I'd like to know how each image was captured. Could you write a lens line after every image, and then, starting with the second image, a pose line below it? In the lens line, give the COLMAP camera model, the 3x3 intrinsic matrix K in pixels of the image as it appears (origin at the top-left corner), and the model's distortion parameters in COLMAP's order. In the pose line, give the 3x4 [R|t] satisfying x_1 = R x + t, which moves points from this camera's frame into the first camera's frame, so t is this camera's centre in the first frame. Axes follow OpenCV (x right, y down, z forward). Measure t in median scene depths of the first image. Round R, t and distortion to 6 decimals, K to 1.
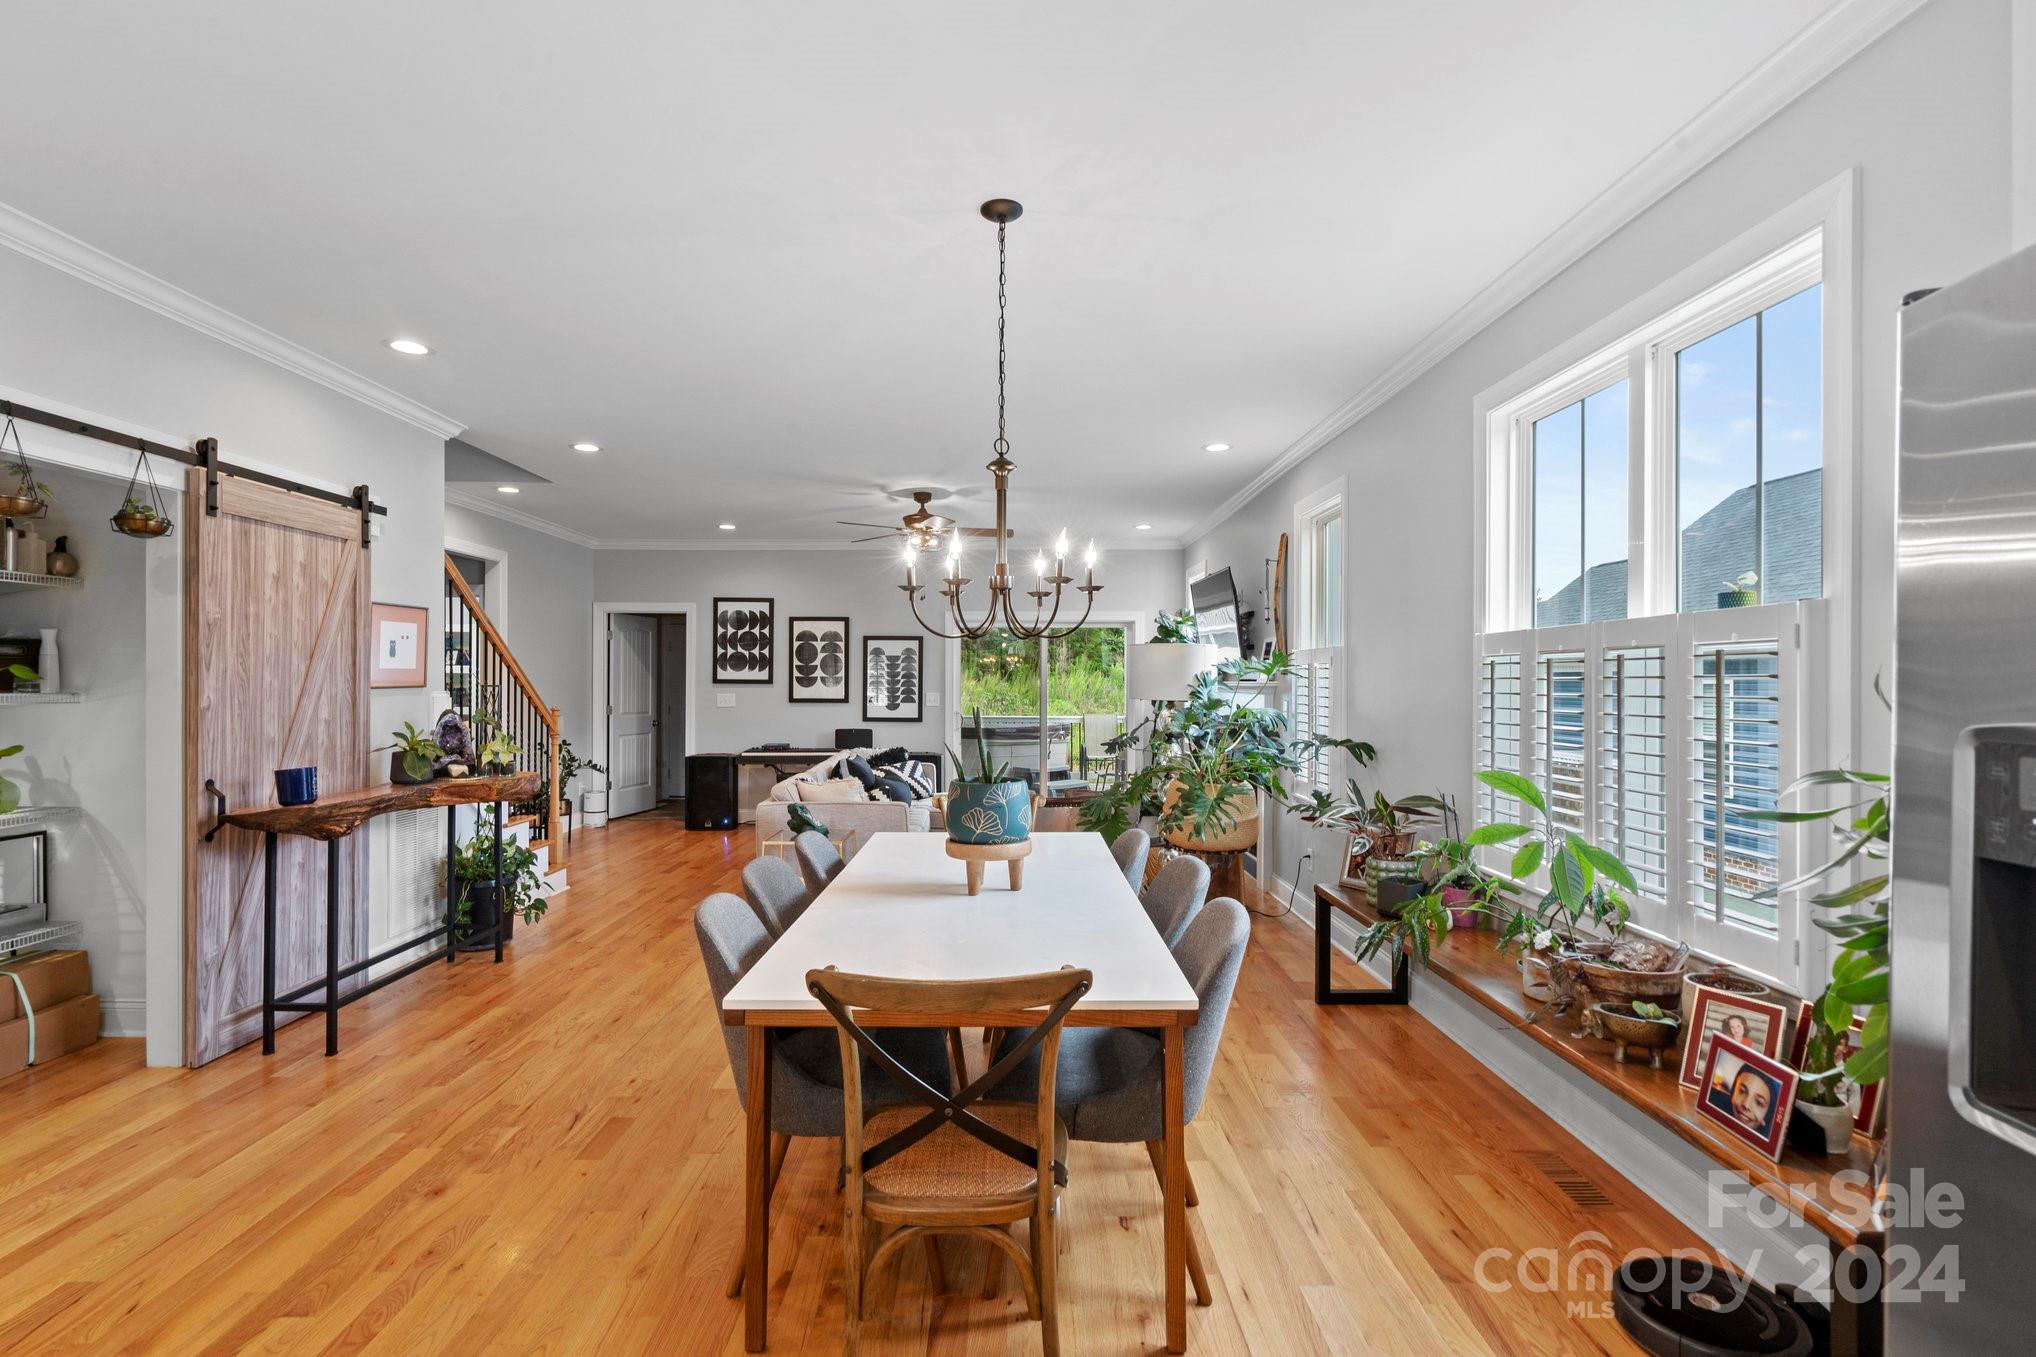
lens RADIAL K [[943.9, 0, 992.5], [0, 943.9, 677.4], [0, 0, 1]] dist [-0.006829, 0.002537]
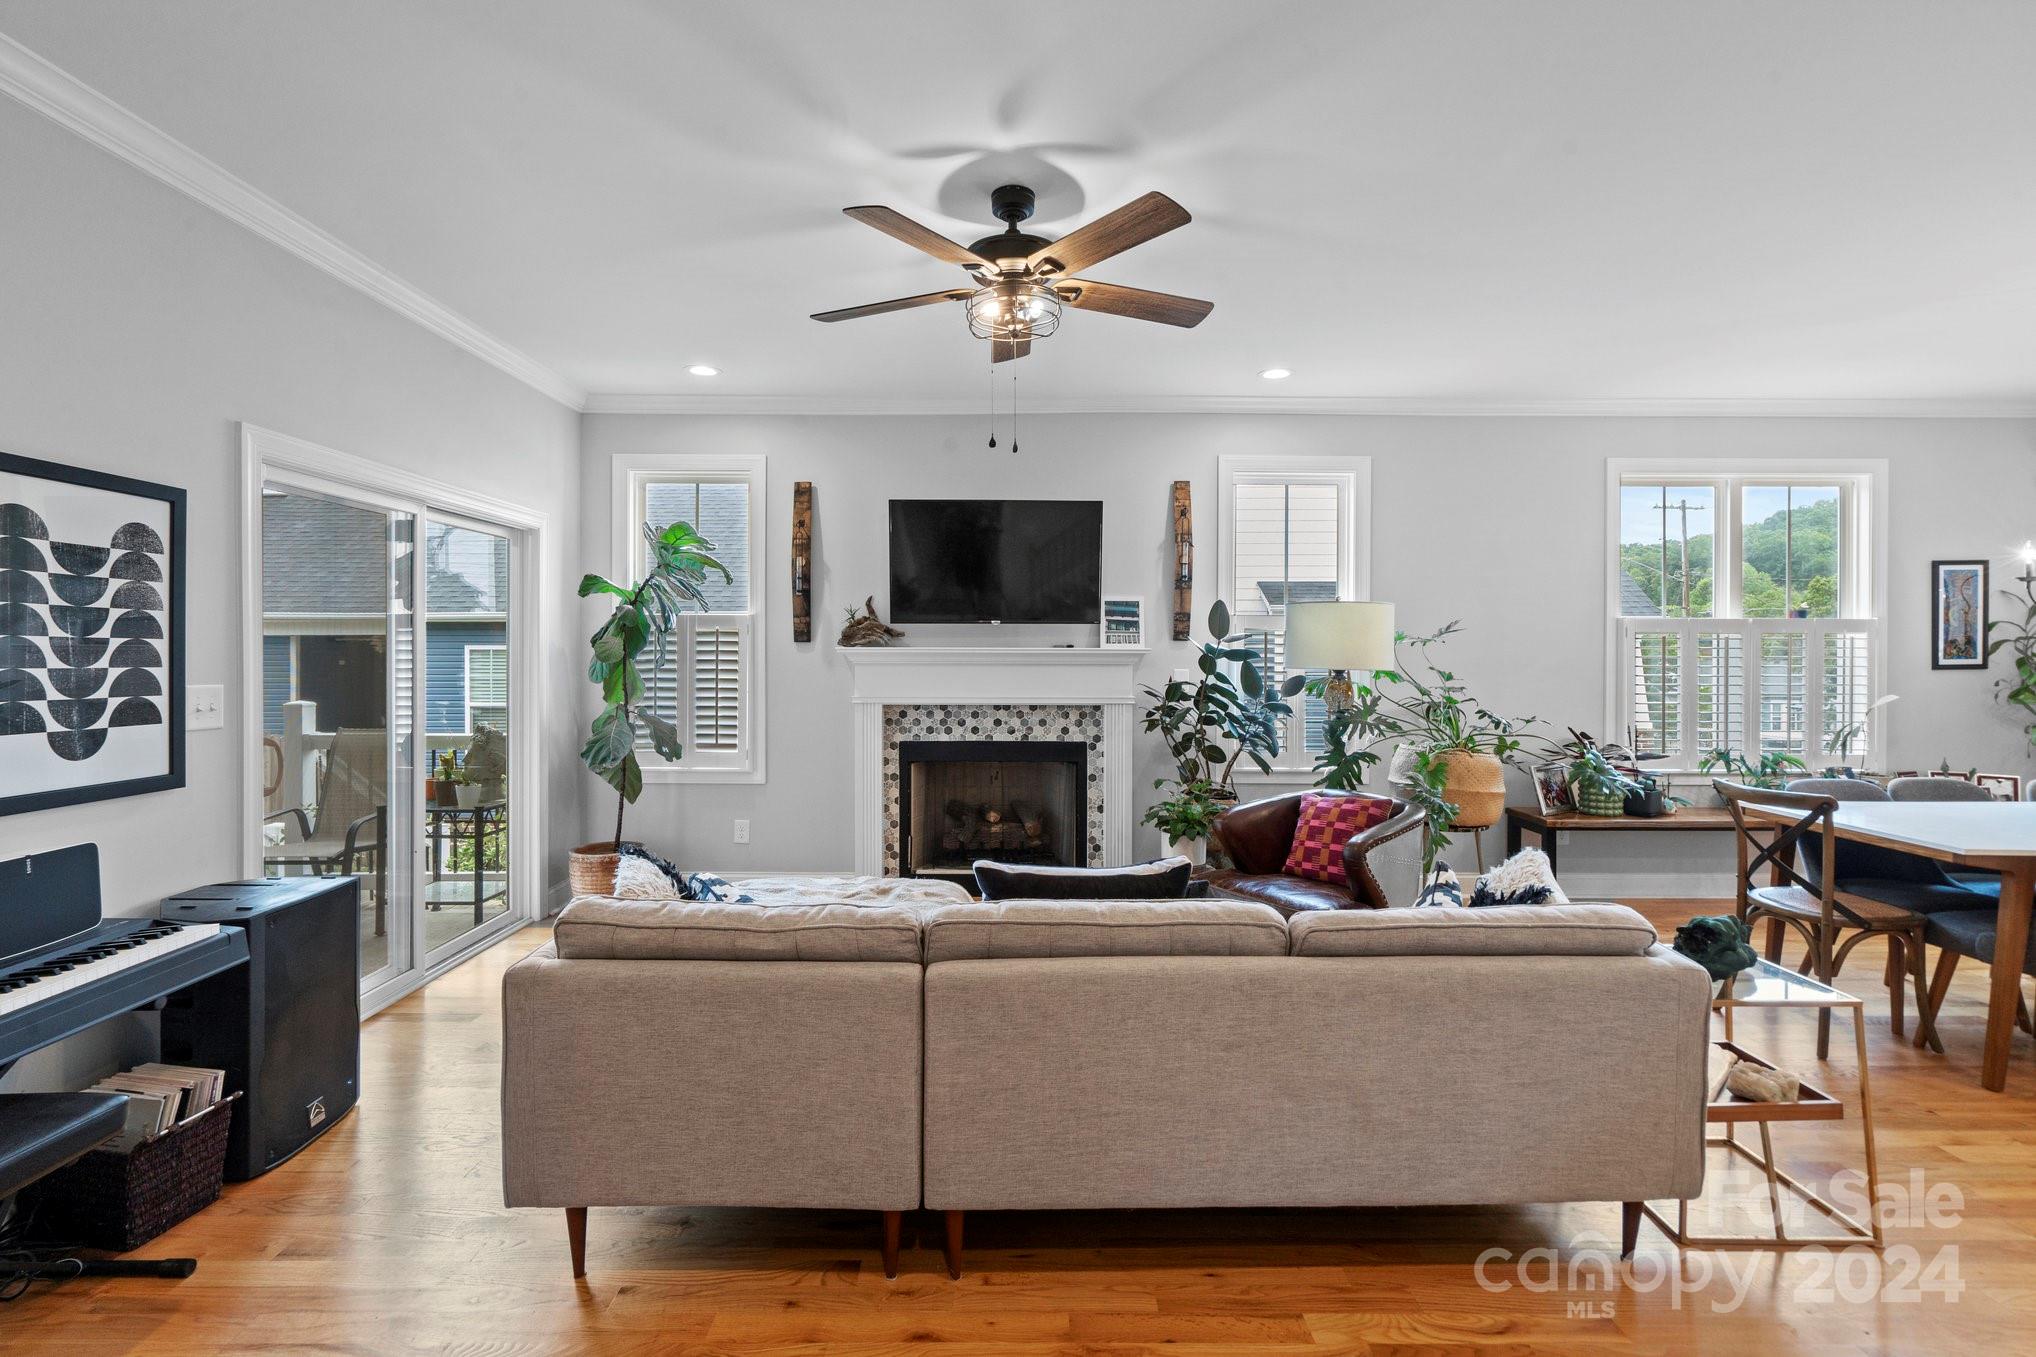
lens RADIAL K [[943.9, 0, 1003.8], [0, 943.9, 653.5], [0, 0, 1]] dist [-0.006829, 0.002537]
pose [[-0.019108, -0.006951, 0.999793, -0.366154], [-0.006718, 0.999954, 0.006823, 0.002729], [-0.999795, -0.006587, -0.019154, 0.754885]]
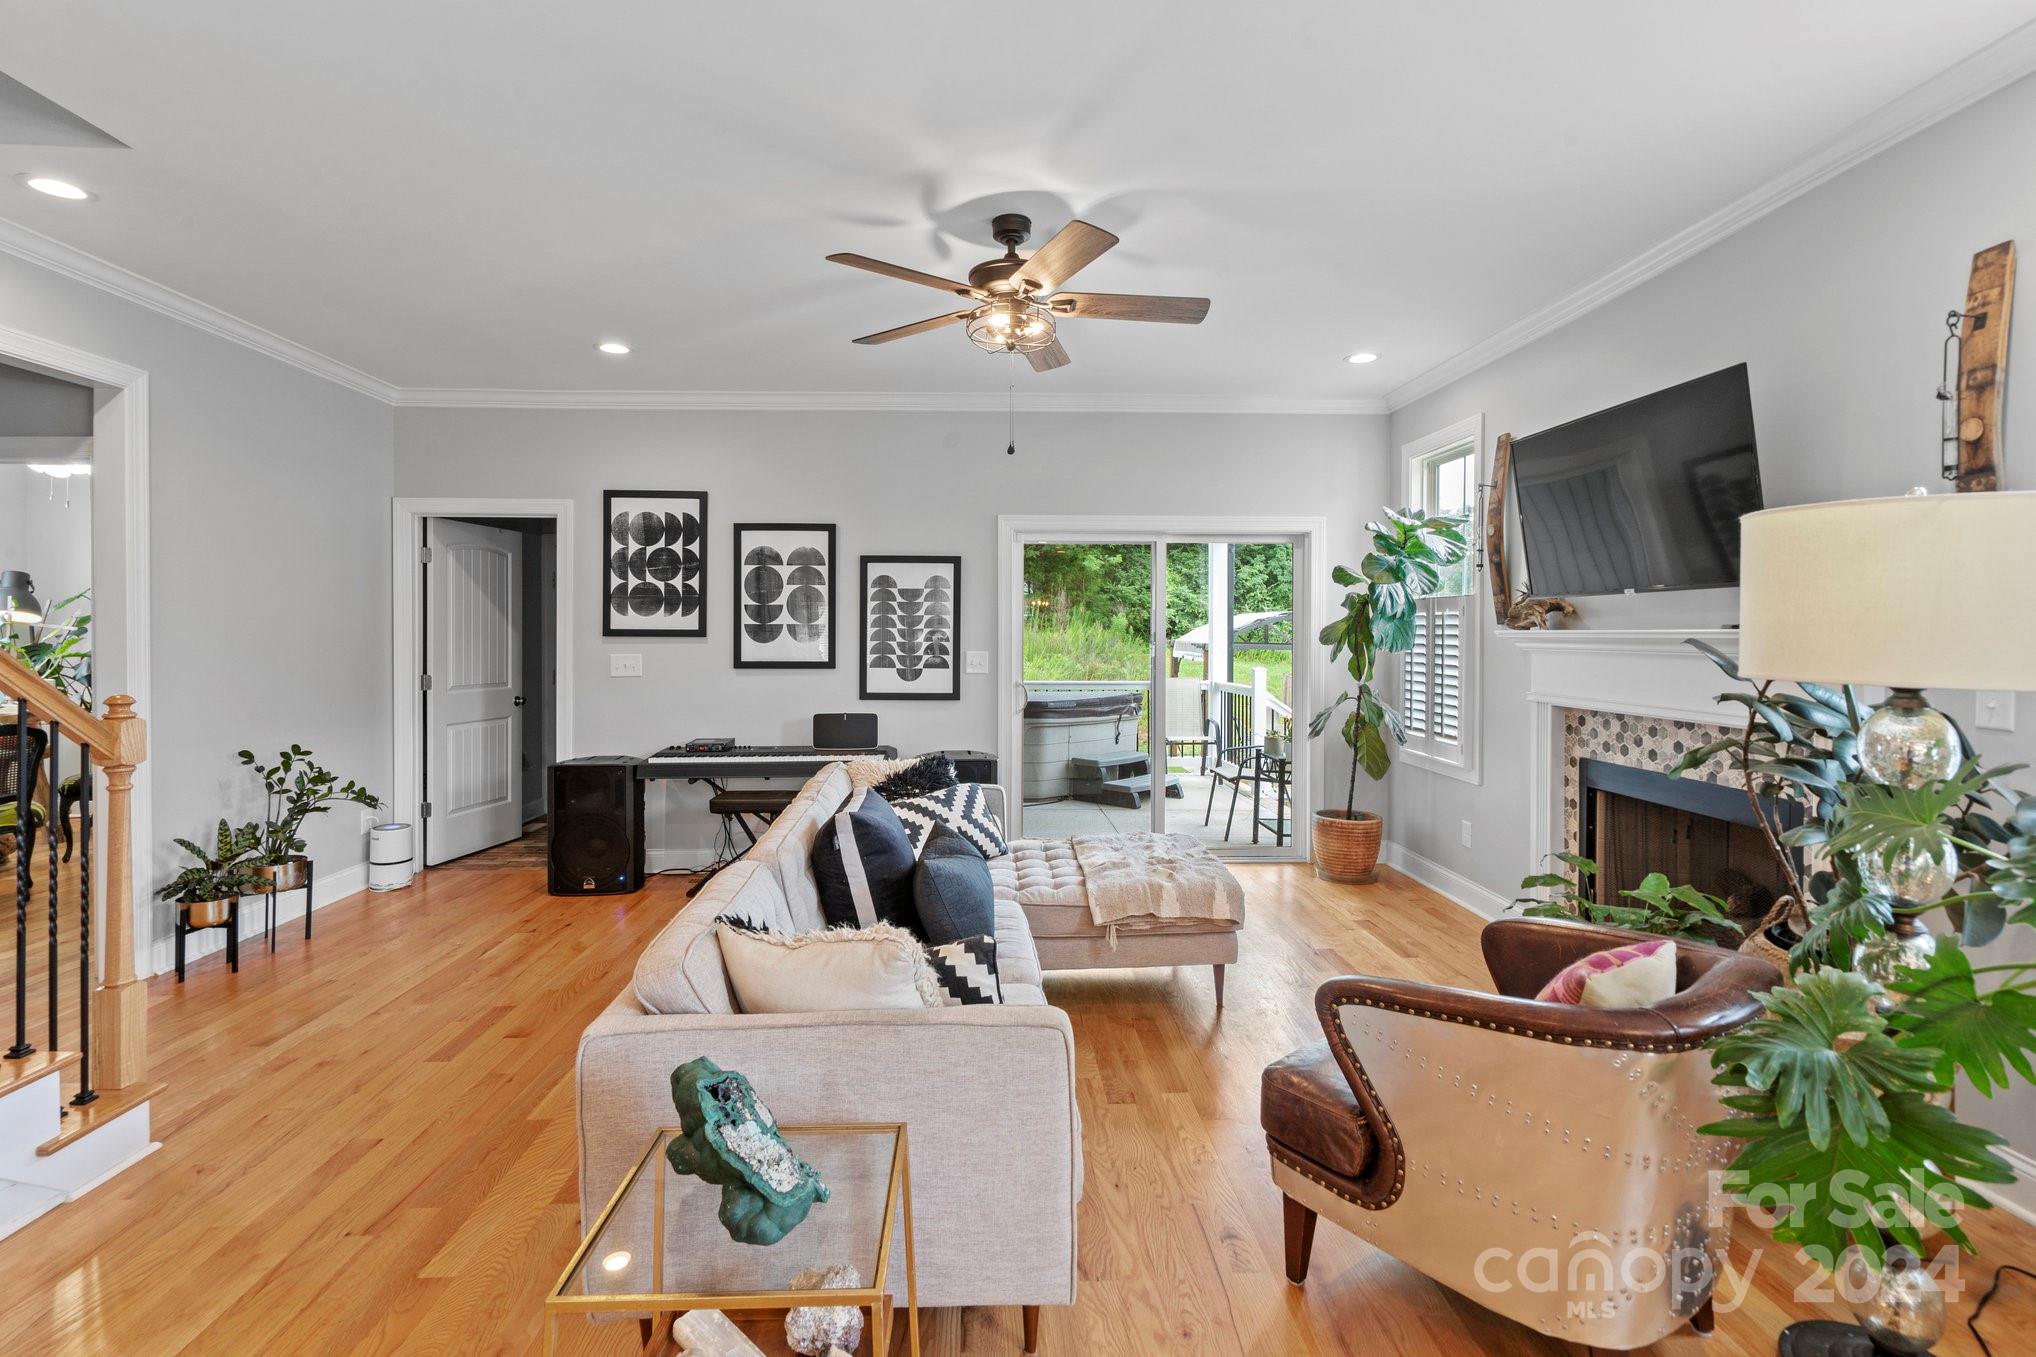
lens RADIAL K [[943.9, 0, 1005.1], [0, 943.9, 643.1], [0, 0, 1]] dist [-0.006829, 0.002537]
pose [[0.998907, -0.002023, 0.046699, -0.073572], [0.001384, 0.999905, 0.013716, 0.002875], [-0.046723, -0.013637, 0.998815, 0.401707]]
